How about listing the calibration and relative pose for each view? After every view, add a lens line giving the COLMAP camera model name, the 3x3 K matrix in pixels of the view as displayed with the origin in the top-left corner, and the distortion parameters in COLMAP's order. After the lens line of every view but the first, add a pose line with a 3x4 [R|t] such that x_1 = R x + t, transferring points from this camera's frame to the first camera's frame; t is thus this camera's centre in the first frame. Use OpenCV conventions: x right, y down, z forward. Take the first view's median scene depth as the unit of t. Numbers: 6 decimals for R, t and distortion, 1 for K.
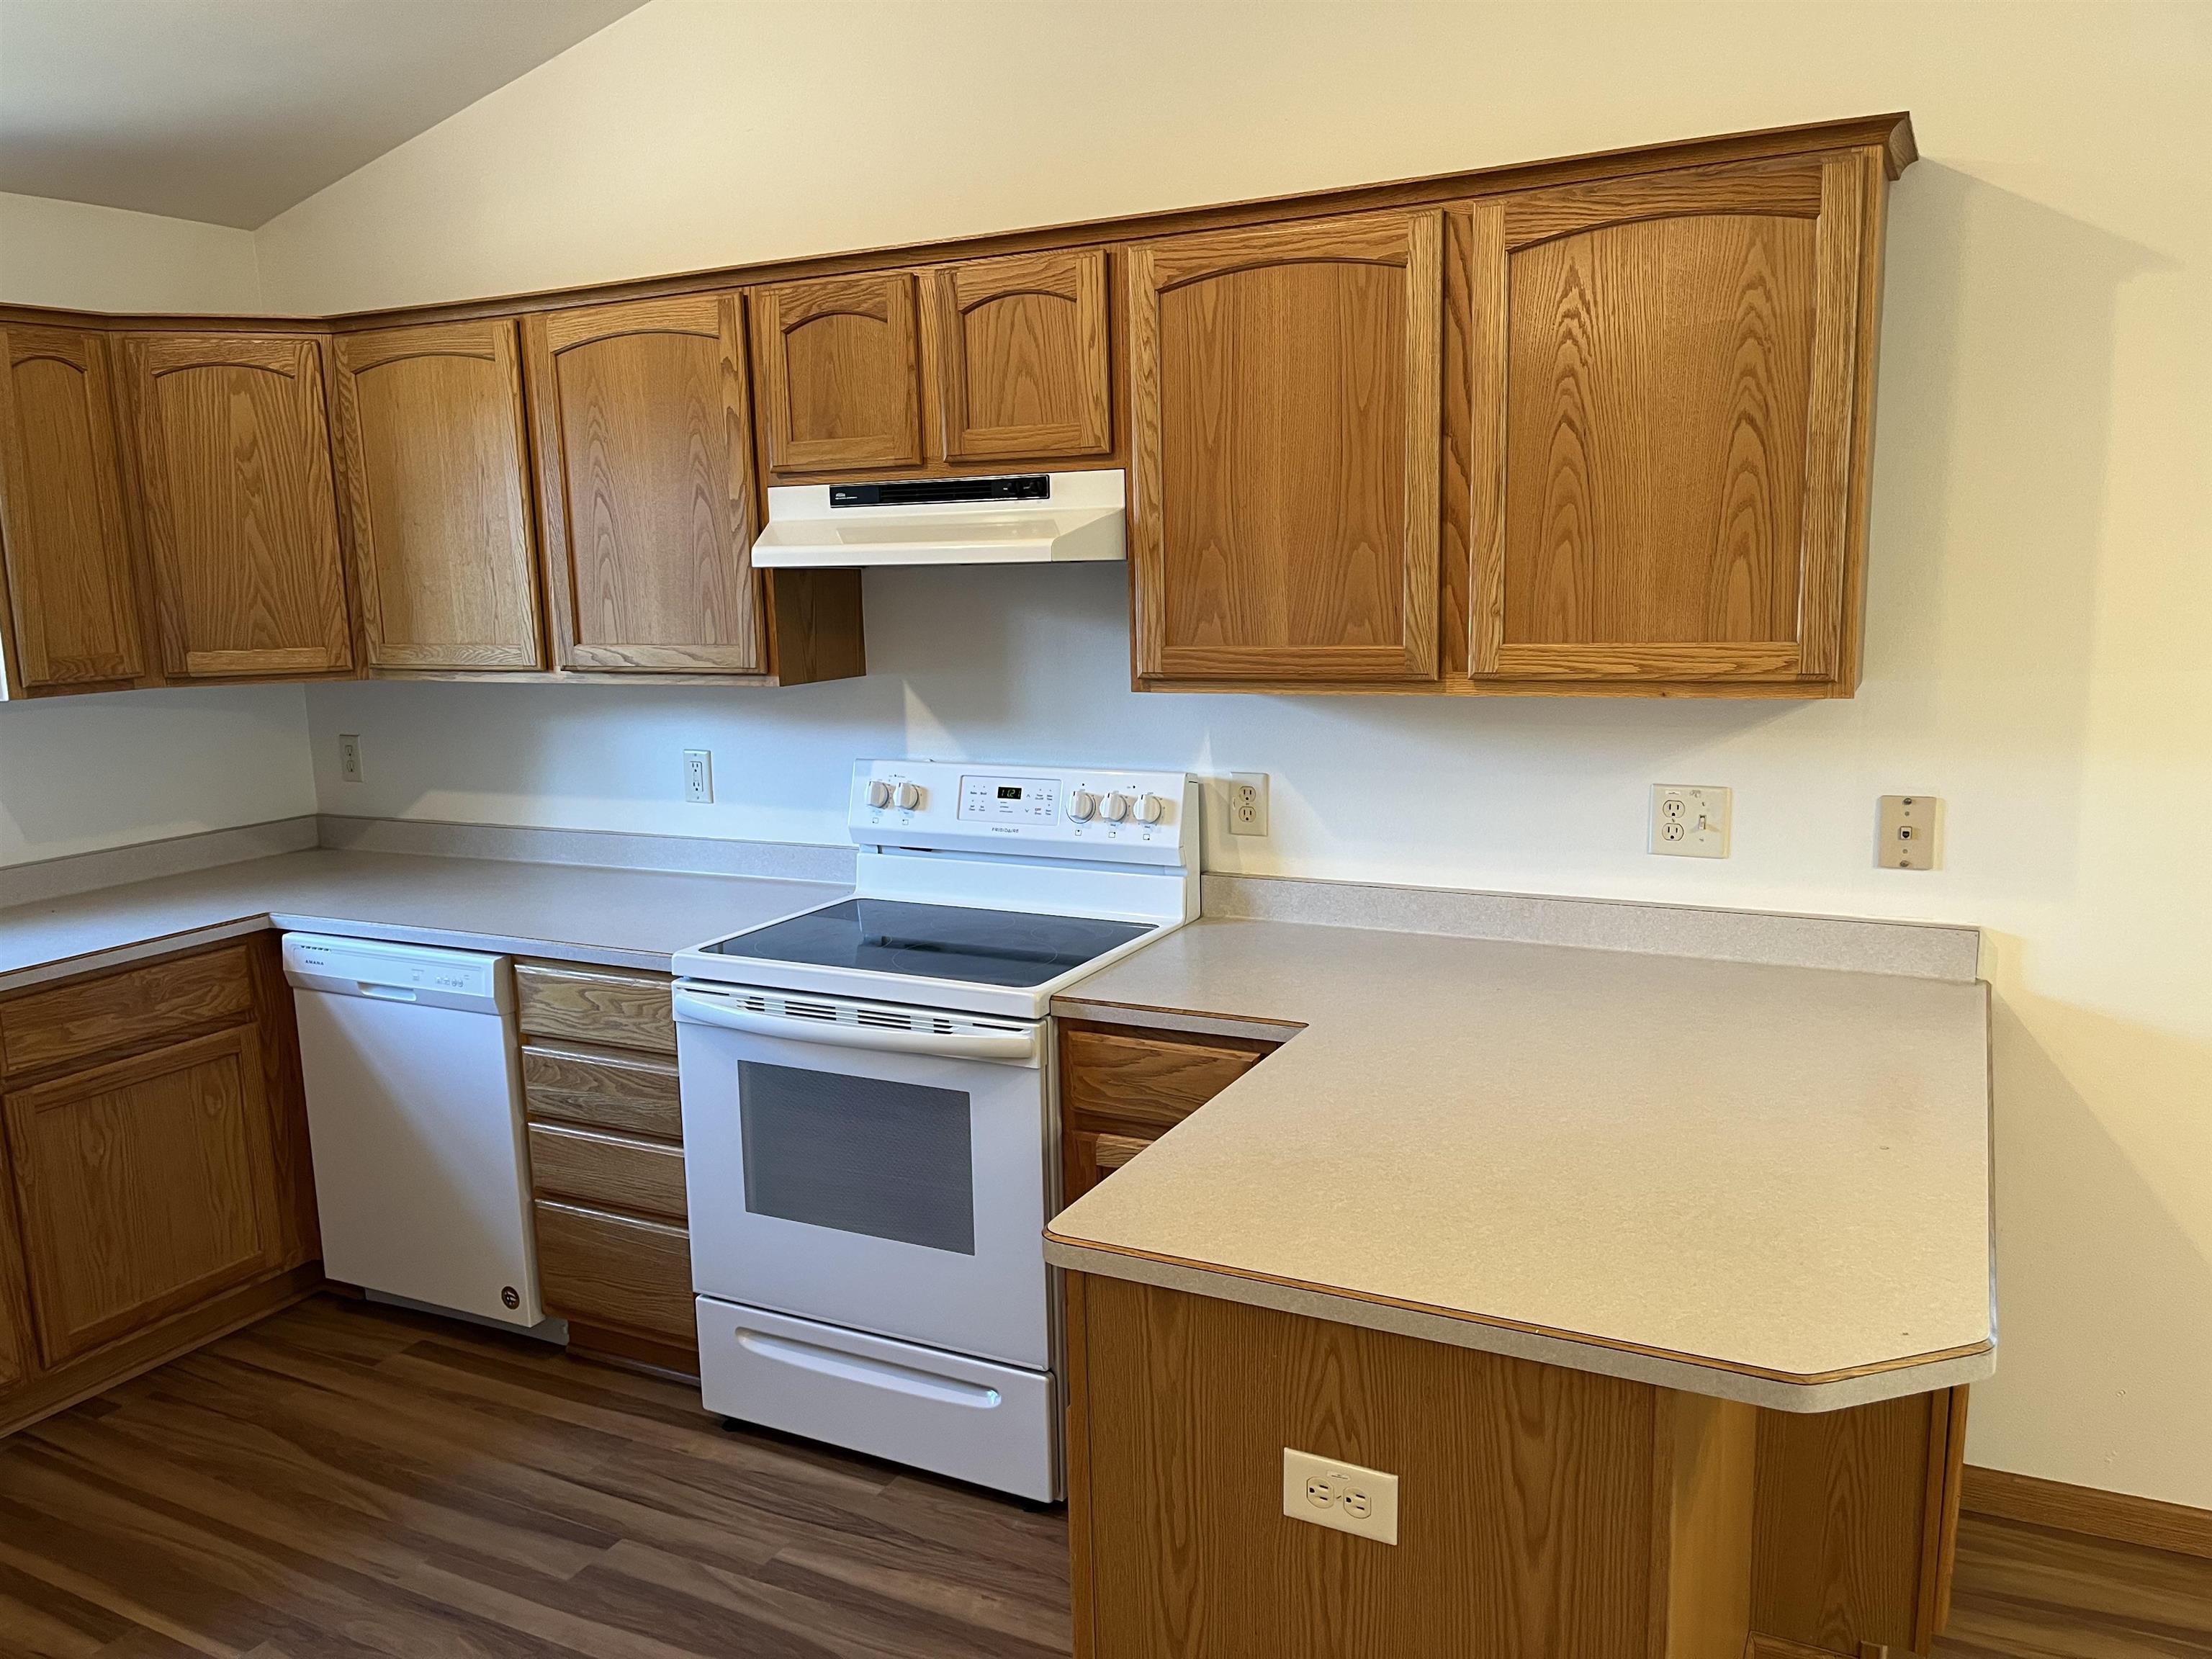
lens RADIAL K [[1668.8, 0, 1098.8], [0, 1668.8, 830.5], [0, 0, 1]] dist [0.010091, 0.002655]
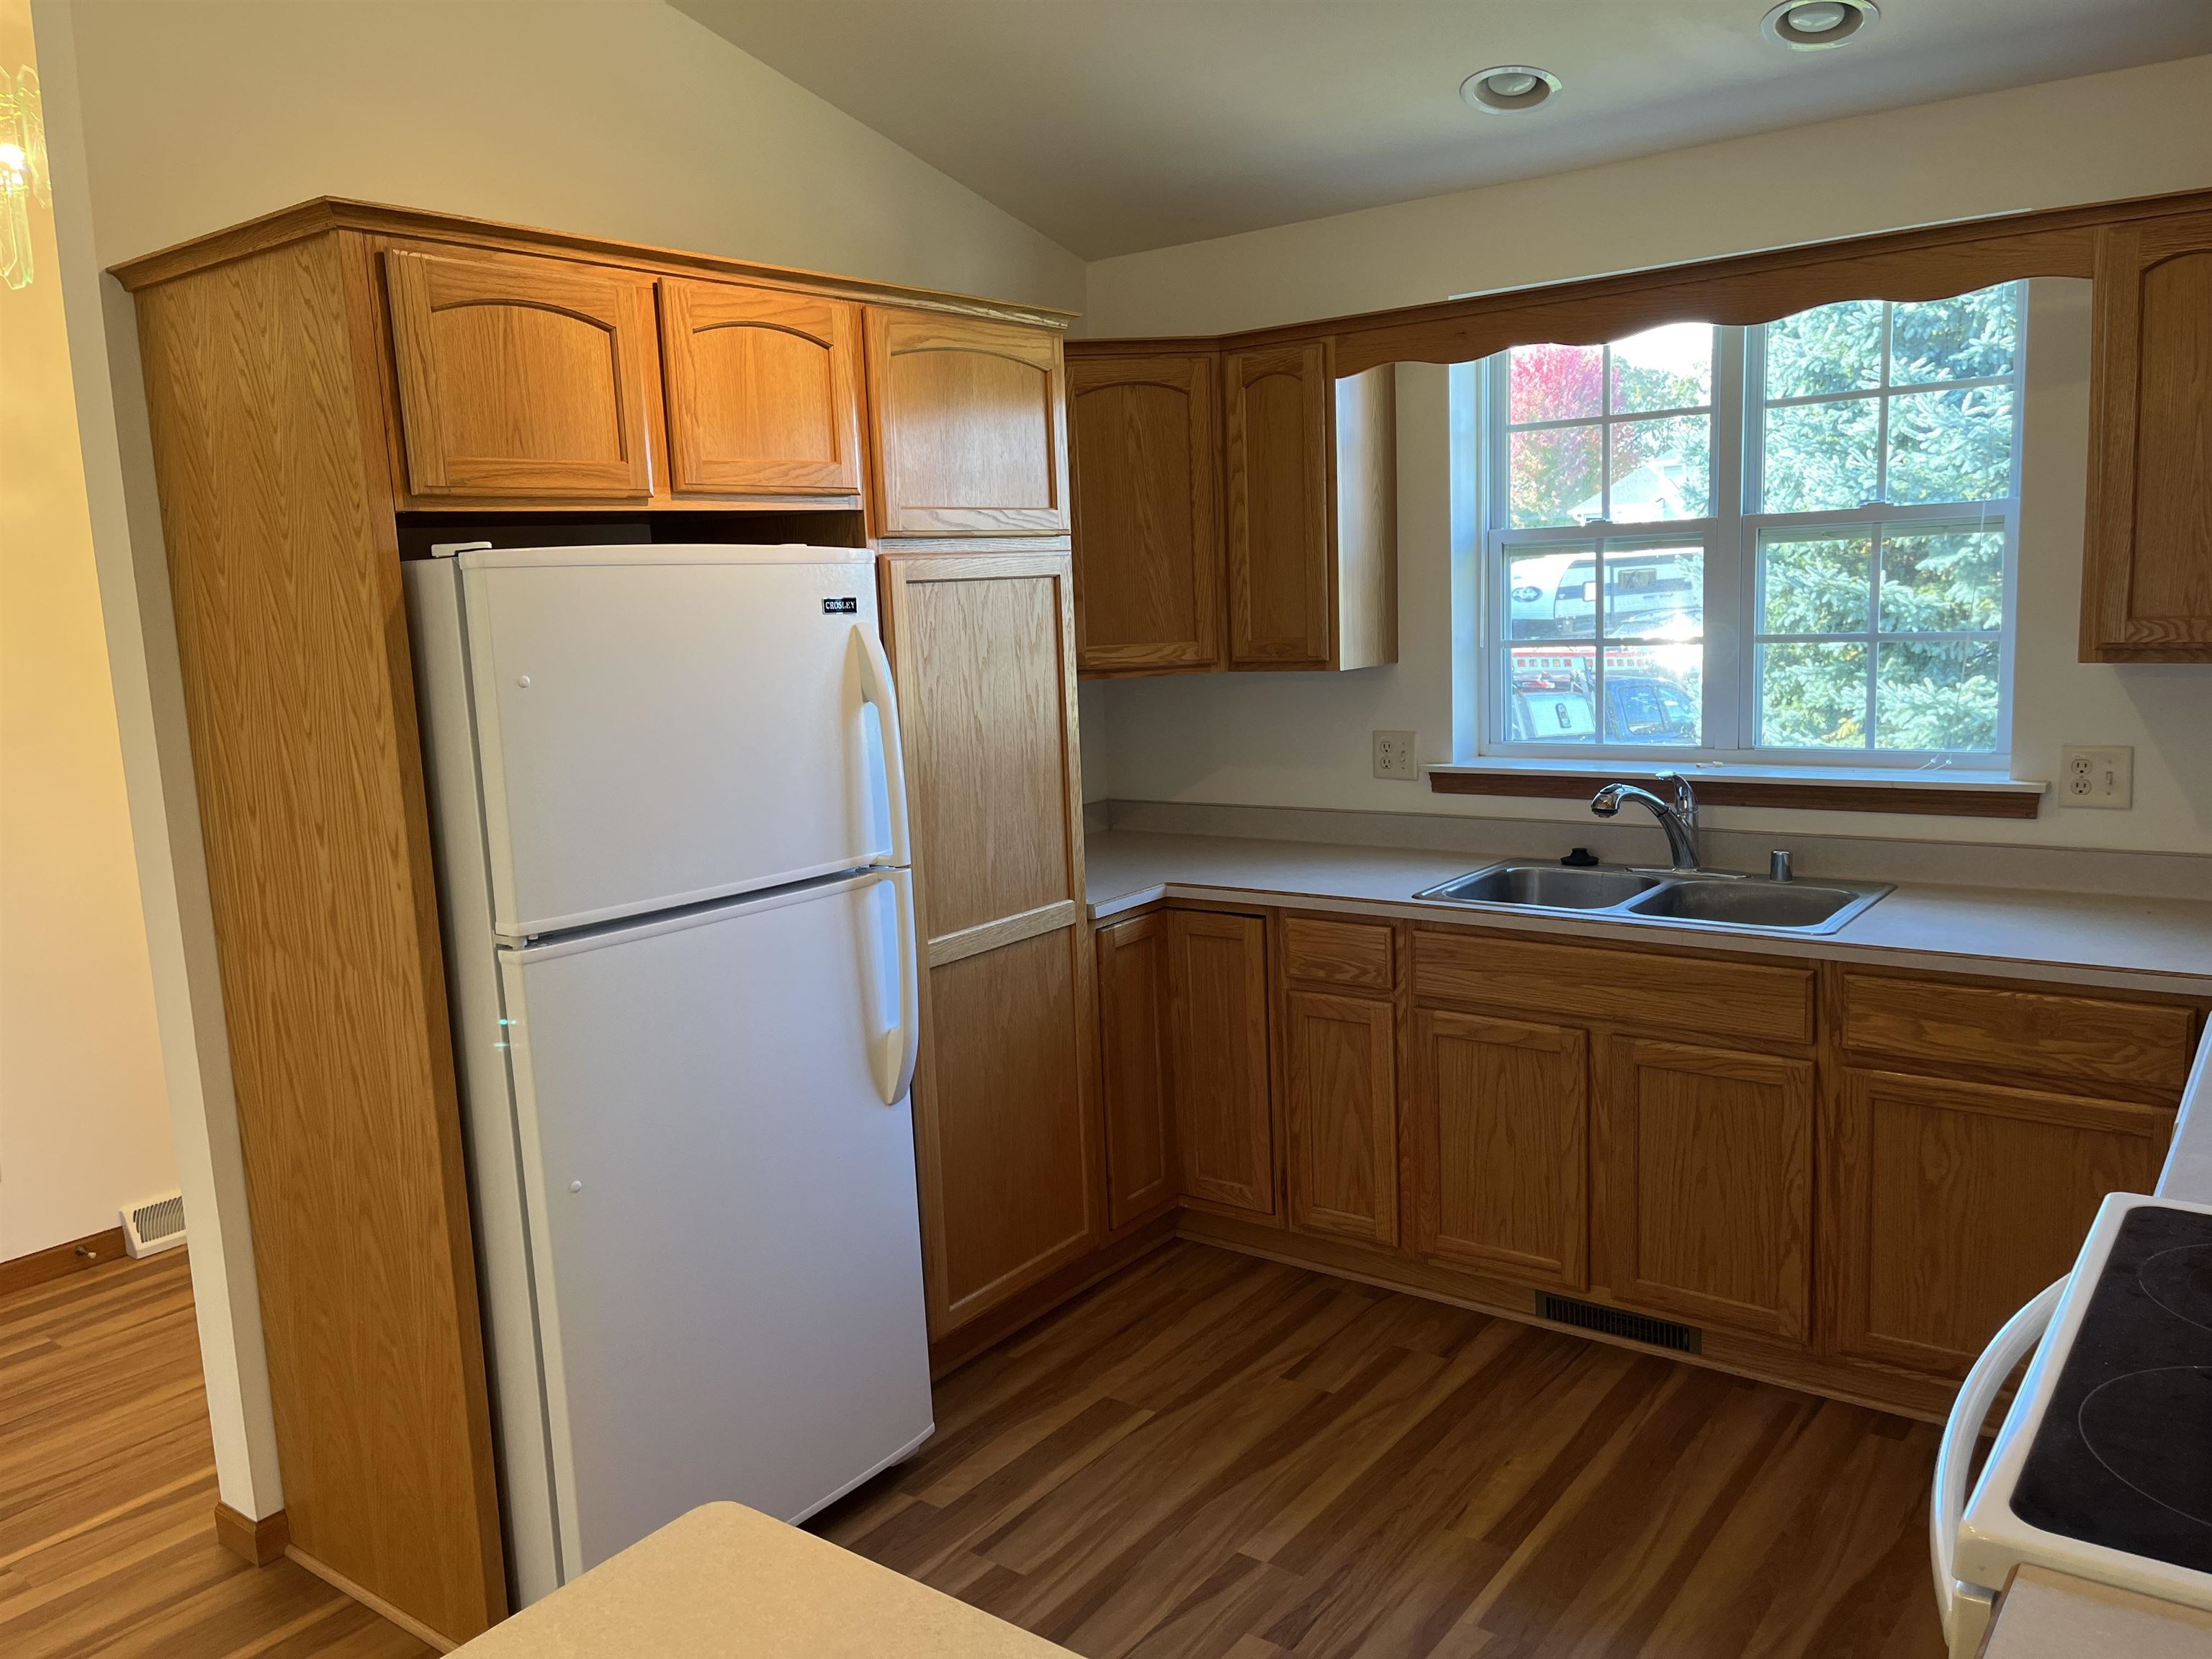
lens RADIAL K [[1668.8, 0, 1096.9], [0, 1668.8, 833.3], [0, 0, 1]] dist [0.010091, 0.002655]
pose [[-0.180952, 0.180021, -0.966876, 0.324556], [-0.111715, 0.972980, 0.202065, -0.116072], [0.977126, 0.144578, -0.155952, 0.674247]]
